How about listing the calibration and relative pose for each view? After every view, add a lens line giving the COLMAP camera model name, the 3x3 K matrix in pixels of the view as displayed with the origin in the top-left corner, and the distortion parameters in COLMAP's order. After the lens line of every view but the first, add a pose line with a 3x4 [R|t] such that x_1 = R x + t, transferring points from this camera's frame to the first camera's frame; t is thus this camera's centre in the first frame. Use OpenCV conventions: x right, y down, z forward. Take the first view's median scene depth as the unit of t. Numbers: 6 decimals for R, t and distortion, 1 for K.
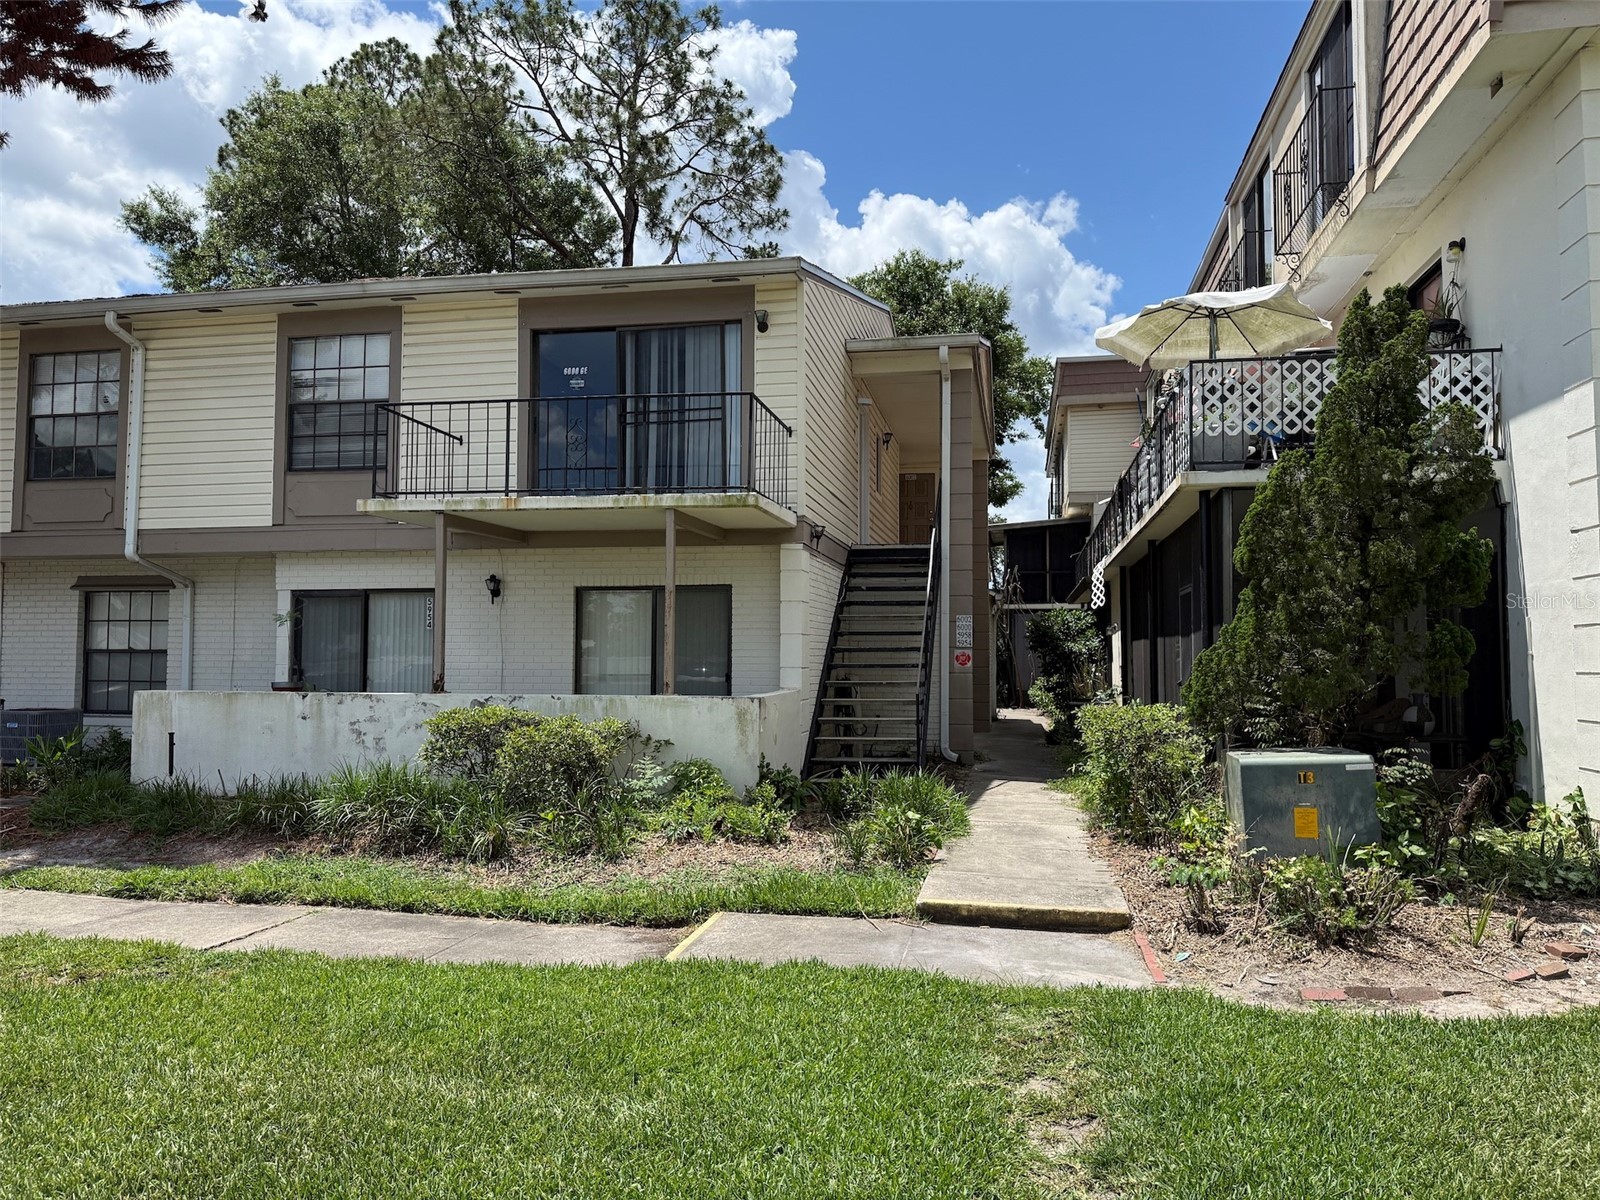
lens RADIAL K [[1133.0, 0, 793.7], [0, 1133.0, 607.5], [0, 0, 1]] dist [0.054825, -0.015187]
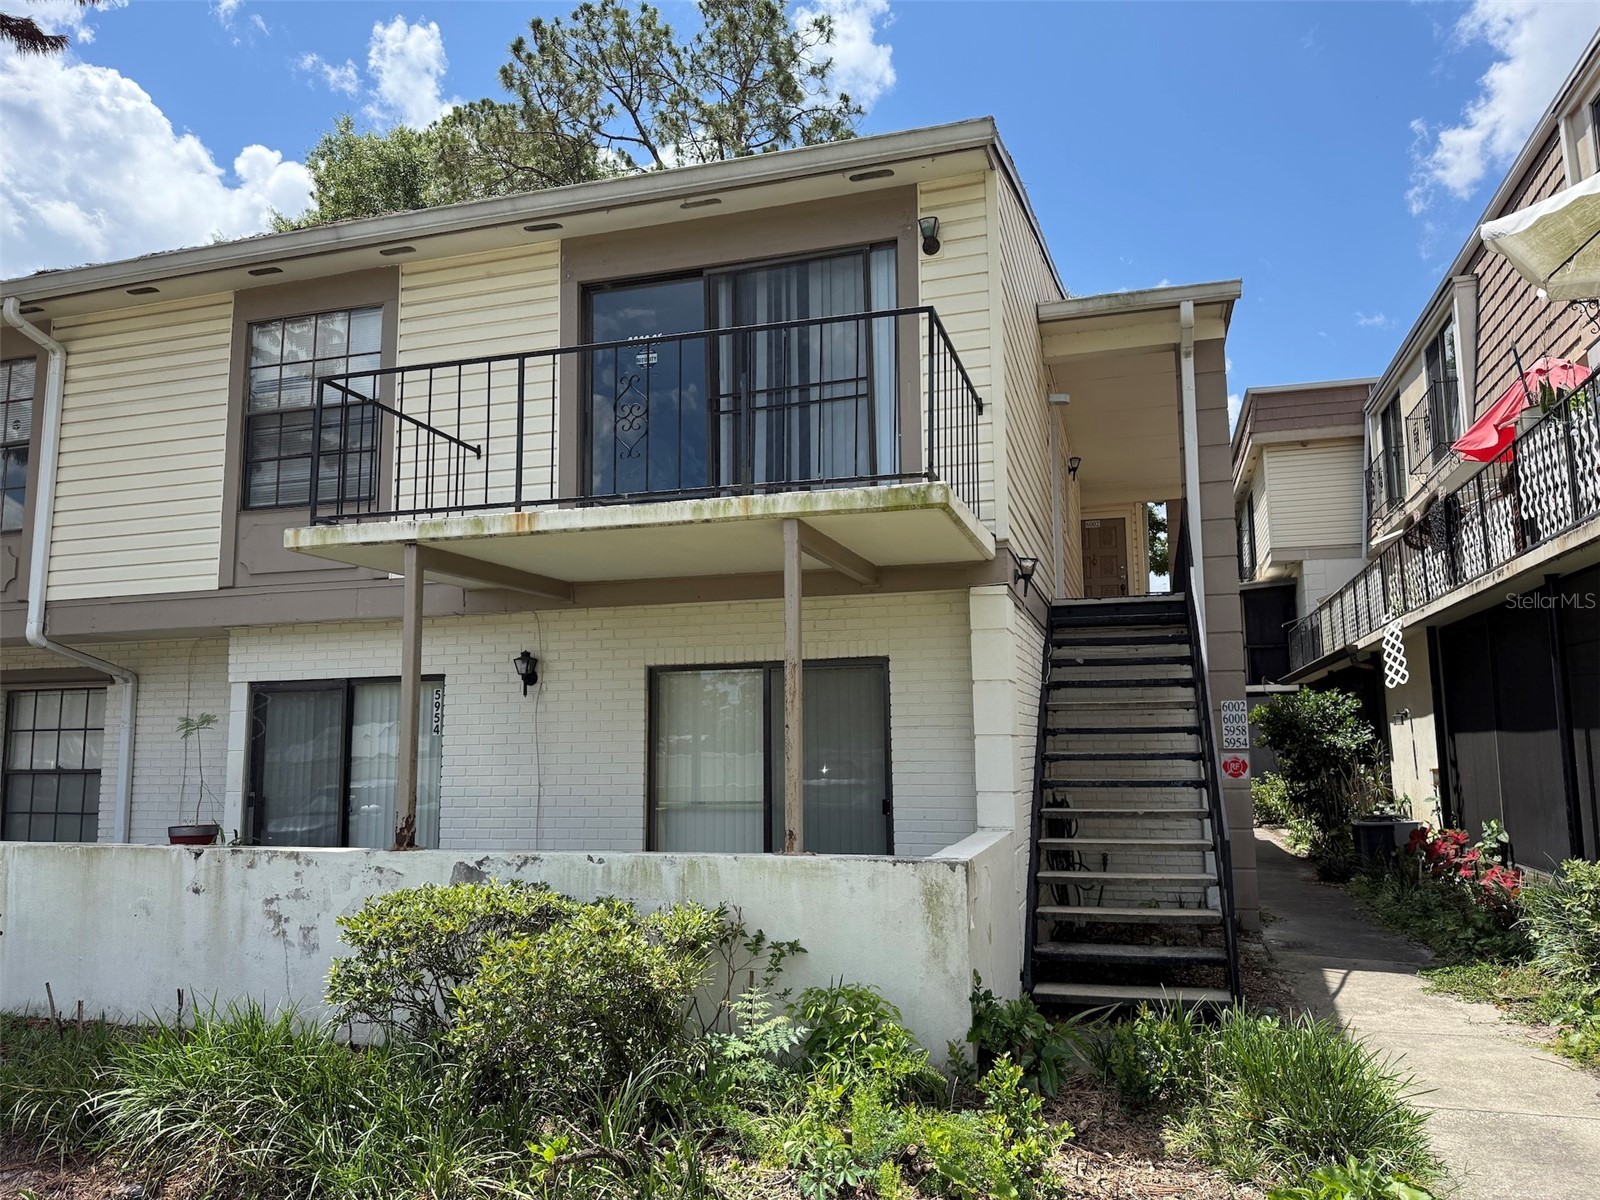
lens RADIAL K [[1133.0, 0, 801.2], [0, 1133.0, 604.2], [0, 0, 1]] dist [0.054825, -0.015187]
pose [[0.995244, -0.026526, -0.093735, -0.042413], [0.018760, 0.996391, -0.082786, 0.001684], [0.095592, 0.080634, 0.992149, 0.360989]]
